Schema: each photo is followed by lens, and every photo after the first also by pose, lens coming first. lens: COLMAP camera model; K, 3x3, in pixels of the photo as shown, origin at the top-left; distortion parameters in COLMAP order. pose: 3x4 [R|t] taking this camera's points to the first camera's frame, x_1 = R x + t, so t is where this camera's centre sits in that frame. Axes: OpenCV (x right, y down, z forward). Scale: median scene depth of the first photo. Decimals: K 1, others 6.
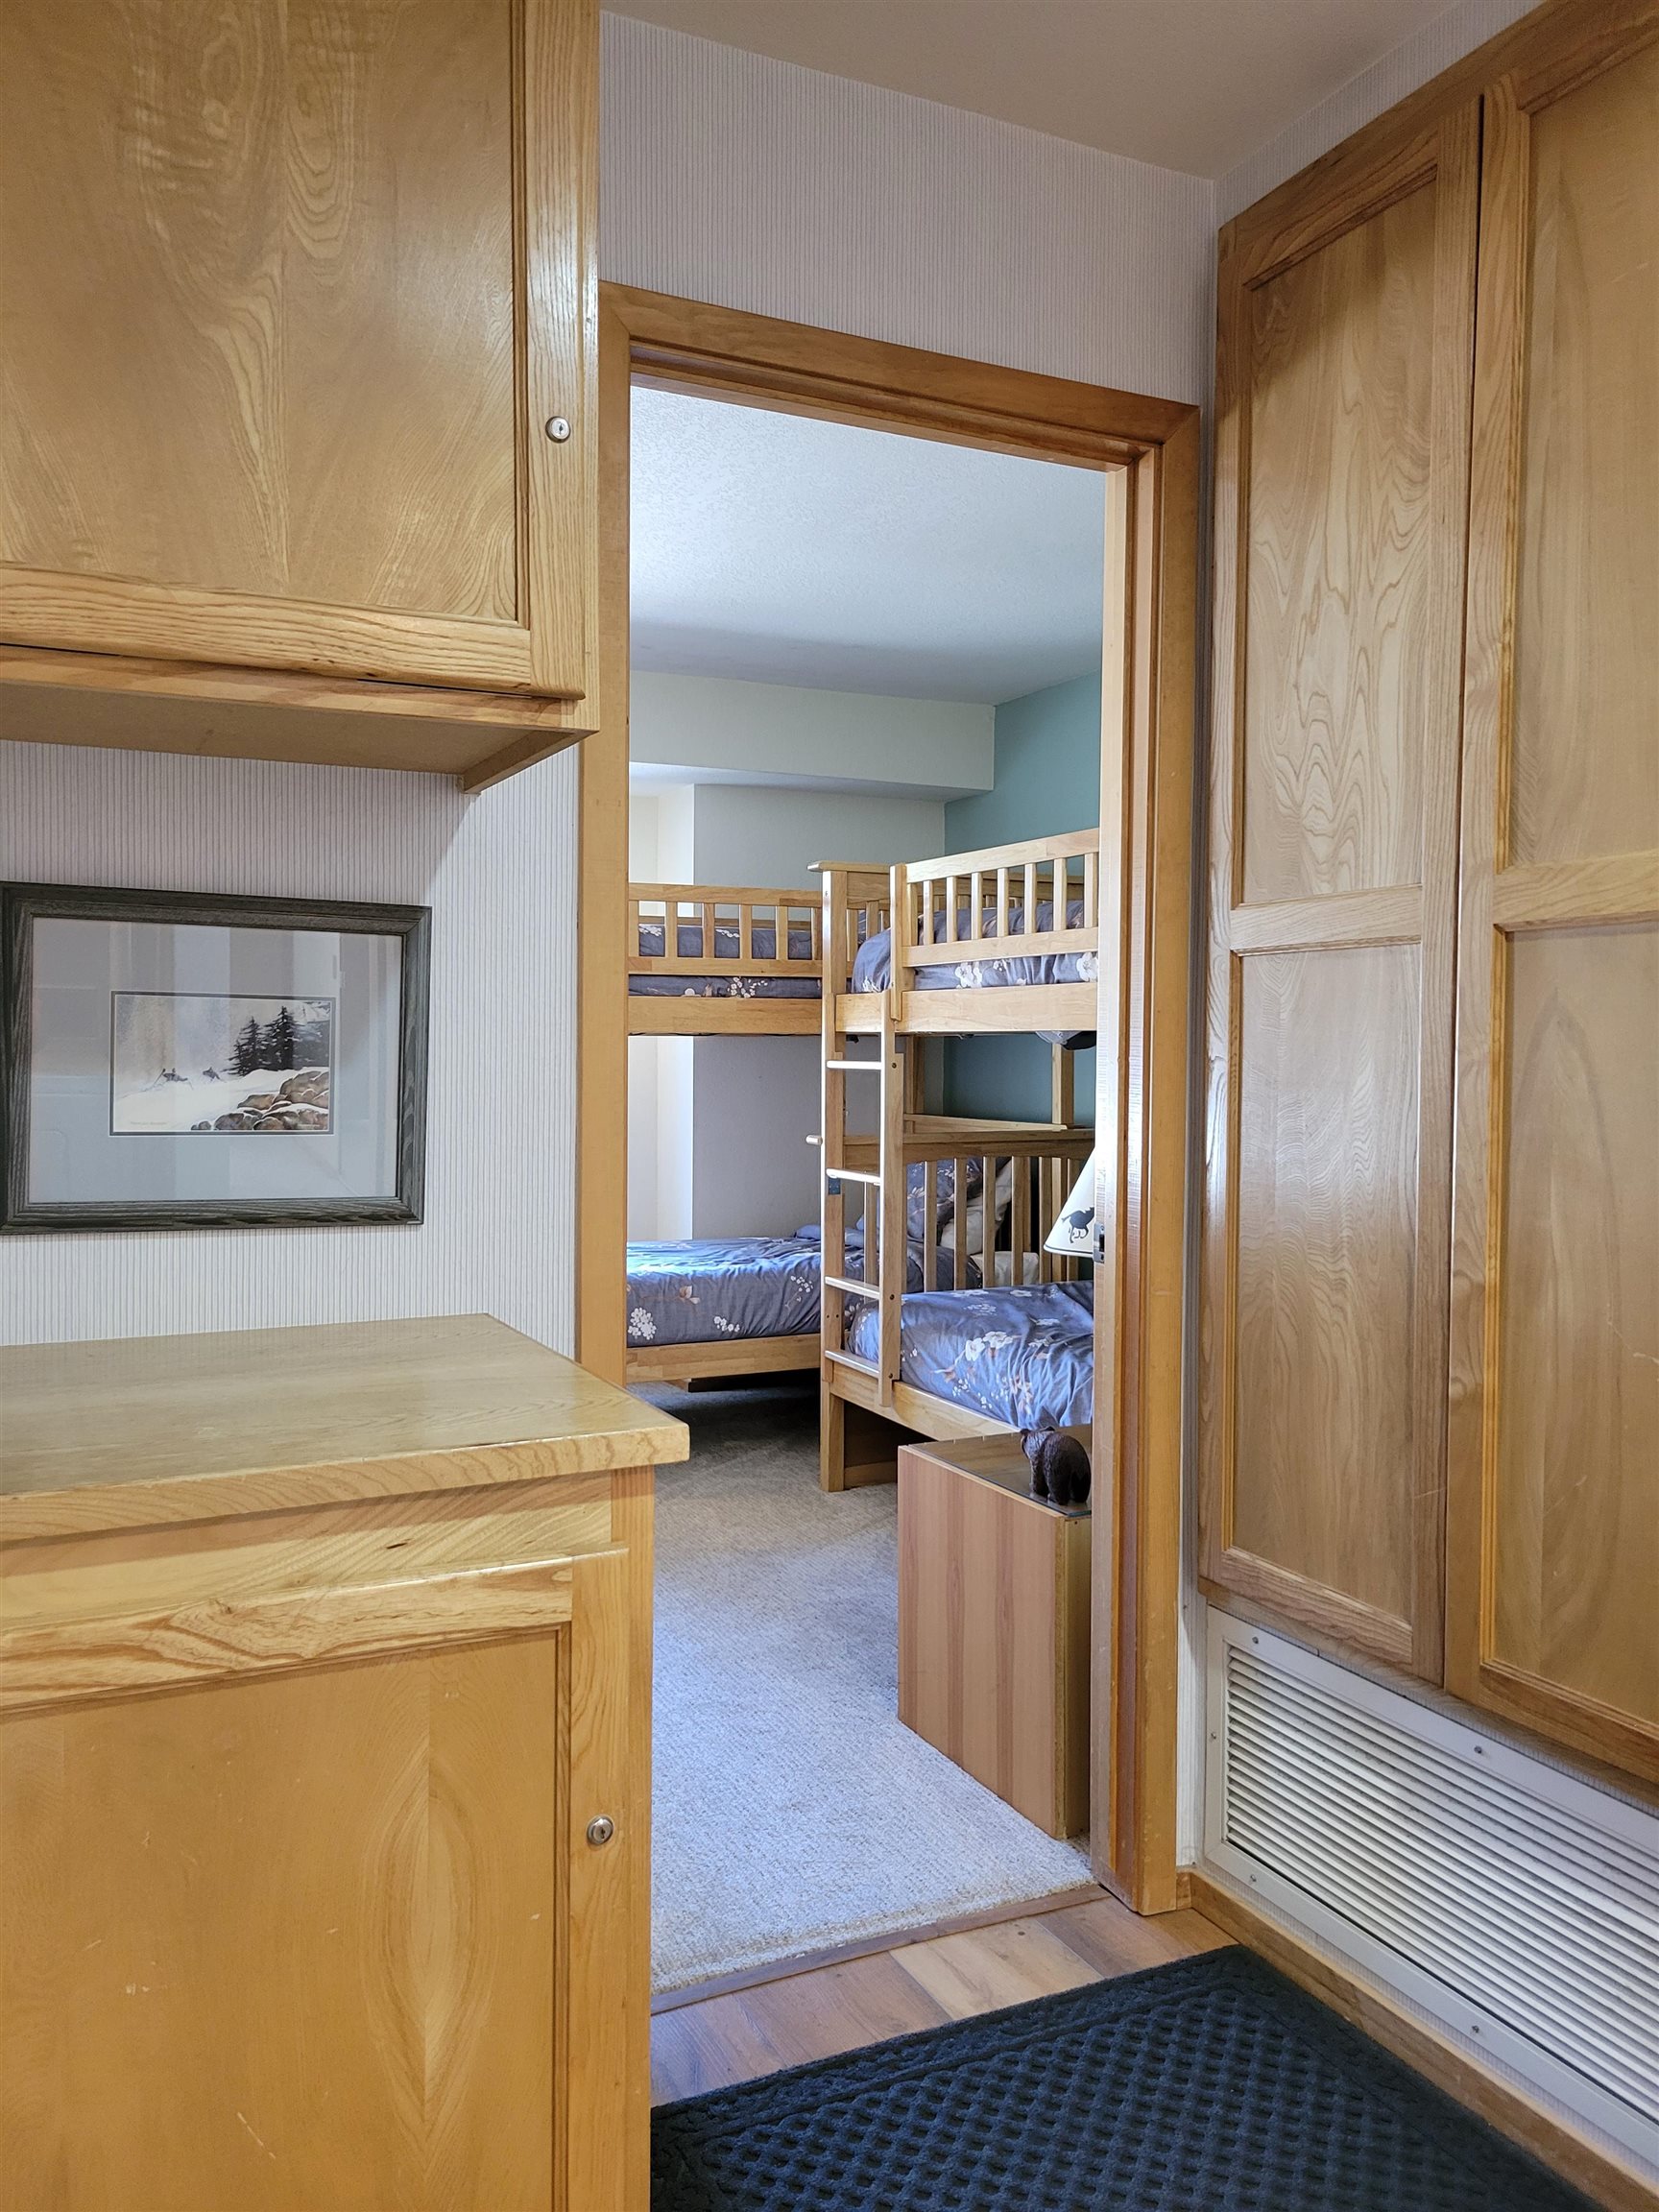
lens RADIAL K [[1663.4, 0, 823.7], [0, 1663.4, 1092.8], [0, 0, 1]] dist [0.031544, -0.008701]
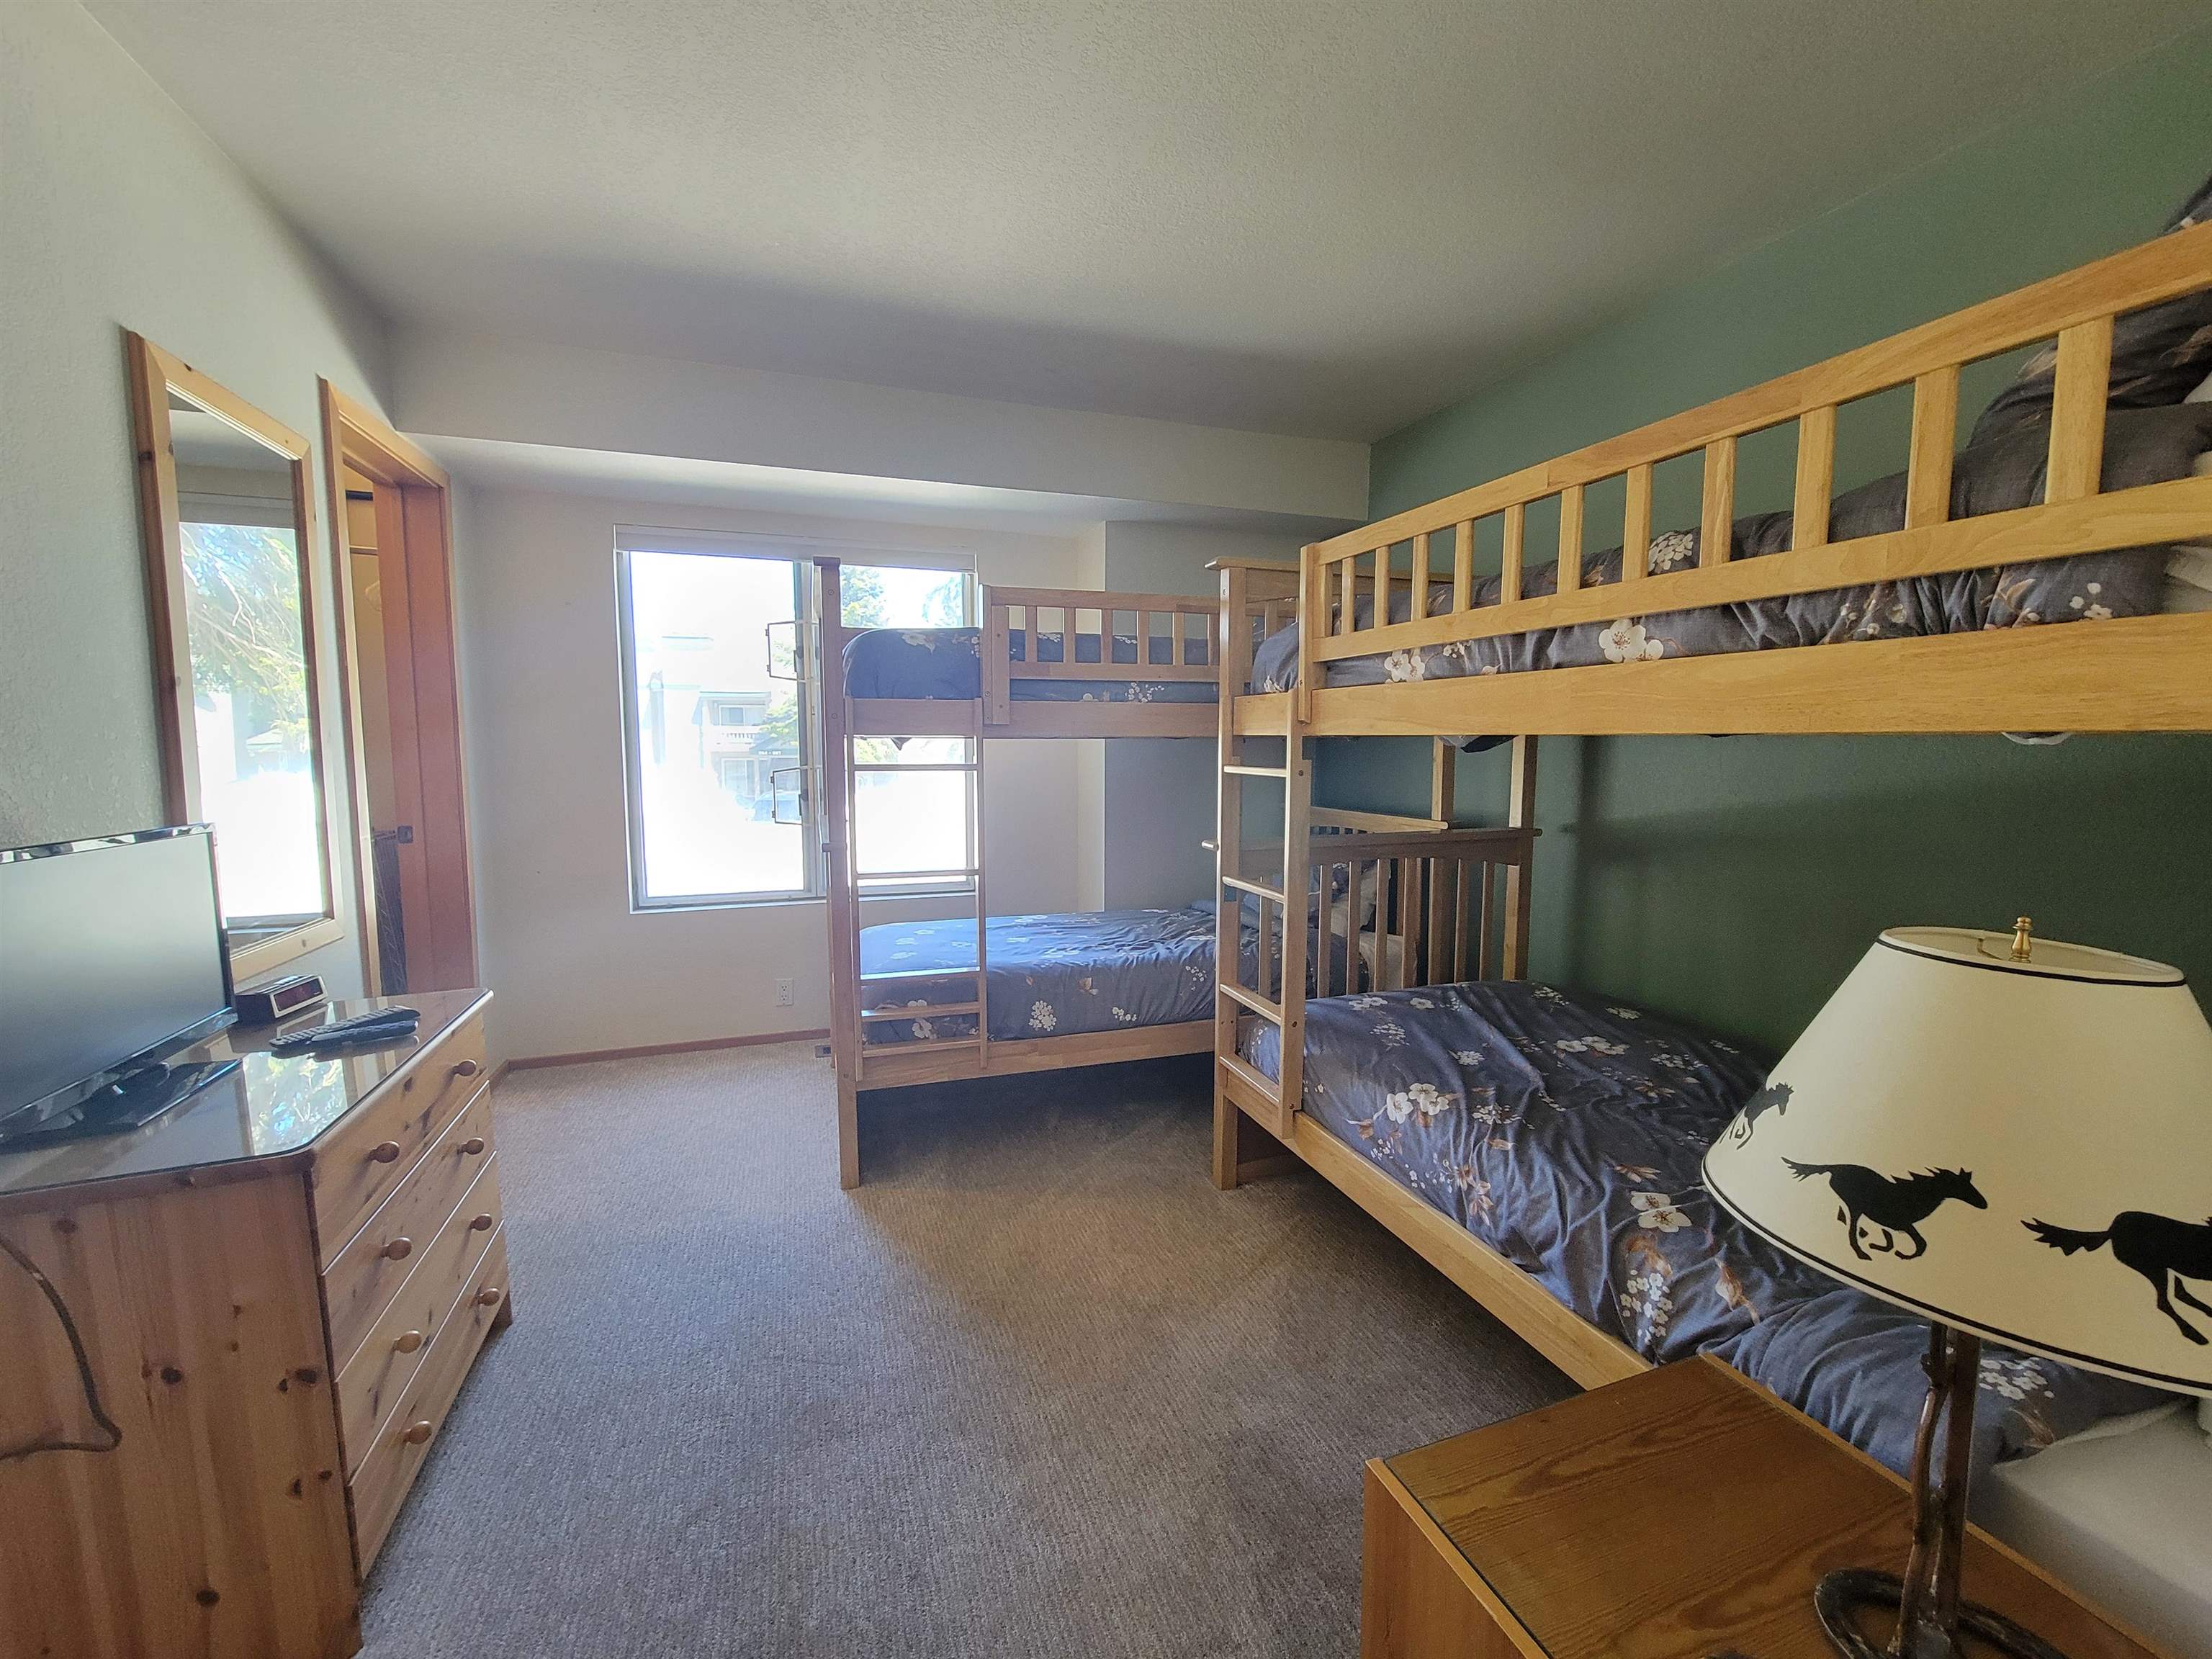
lens RADIAL K [[898.1, 0, 1098.5], [0, 898.1, 820.5], [0, 0, 1]] dist [-0.001122, -0.000148]
pose [[0.992676, 0.007258, -0.120589, -0.007634], [-0.000045, 0.998216, 0.059706, -0.019523], [0.120807, -0.059263, 0.990905, 0.498283]]
